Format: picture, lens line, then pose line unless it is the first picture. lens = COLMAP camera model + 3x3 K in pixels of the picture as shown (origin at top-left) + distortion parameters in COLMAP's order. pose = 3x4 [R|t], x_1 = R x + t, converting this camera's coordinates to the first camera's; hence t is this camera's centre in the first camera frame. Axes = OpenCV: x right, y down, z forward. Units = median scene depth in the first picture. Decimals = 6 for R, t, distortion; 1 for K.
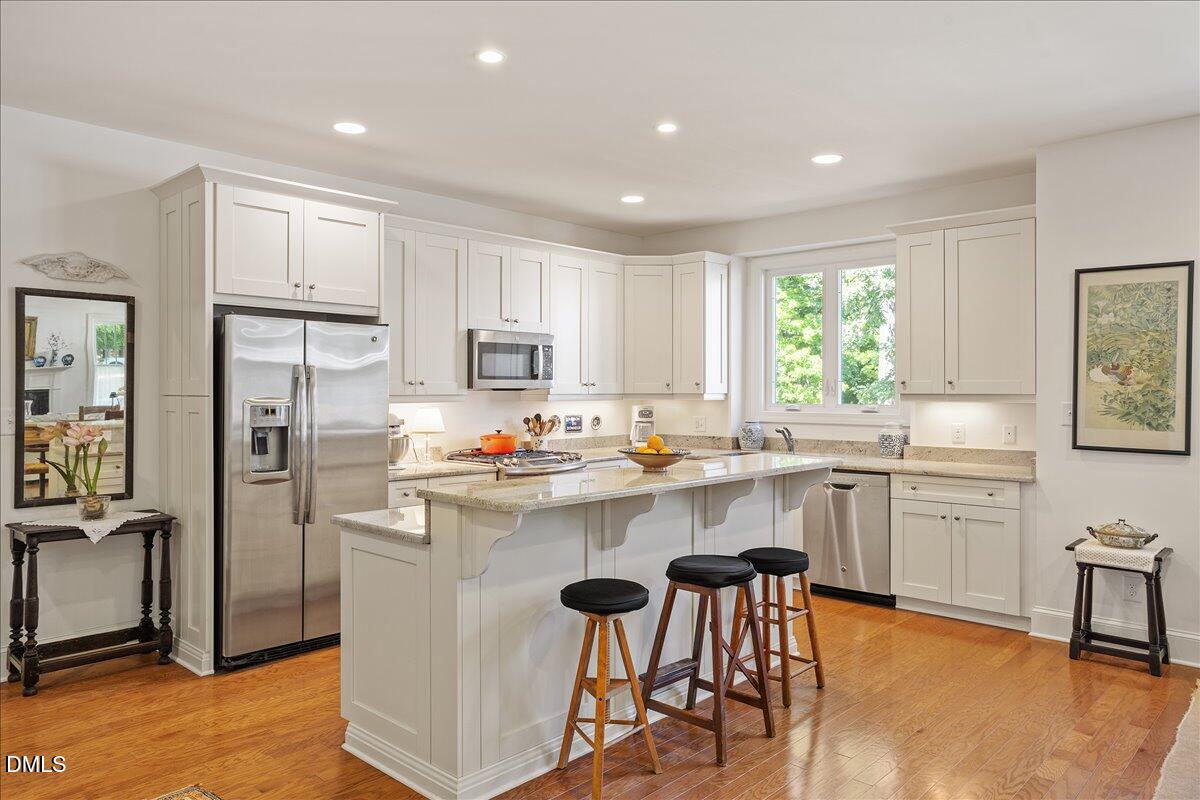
lens RADIAL K [[815.6, 0, 605.9], [0, 815.6, 394.2], [0, 0, 1]] dist [0.000691, 0.002741]
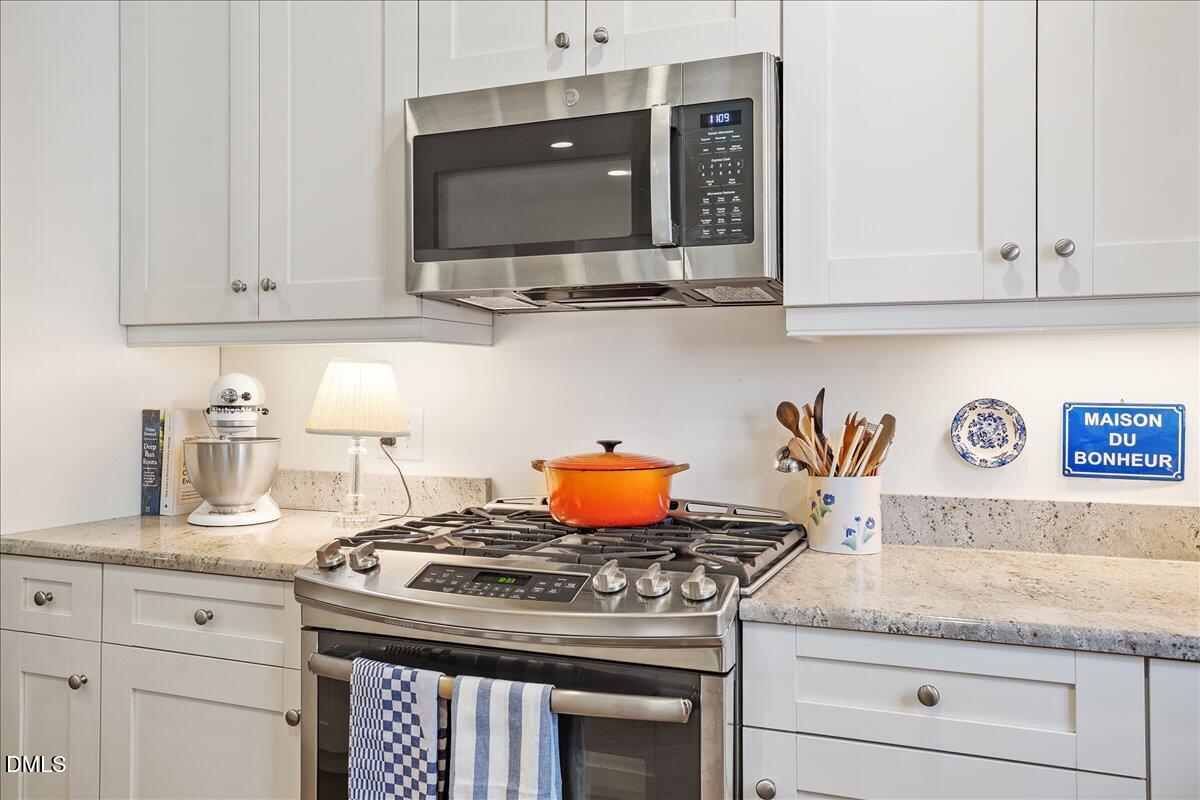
lens RADIAL K [[961.3, 0, 597.7], [0, 961.3, 388.7], [0, 0, 1]] dist [-0.003692, 0.002628]
pose [[0.370719, -0.000262, -0.928745, 0.248746], [-0.007365, 0.999968, -0.003222, 0.037232], [0.928716, 0.008035, 0.370705, 1.203658]]
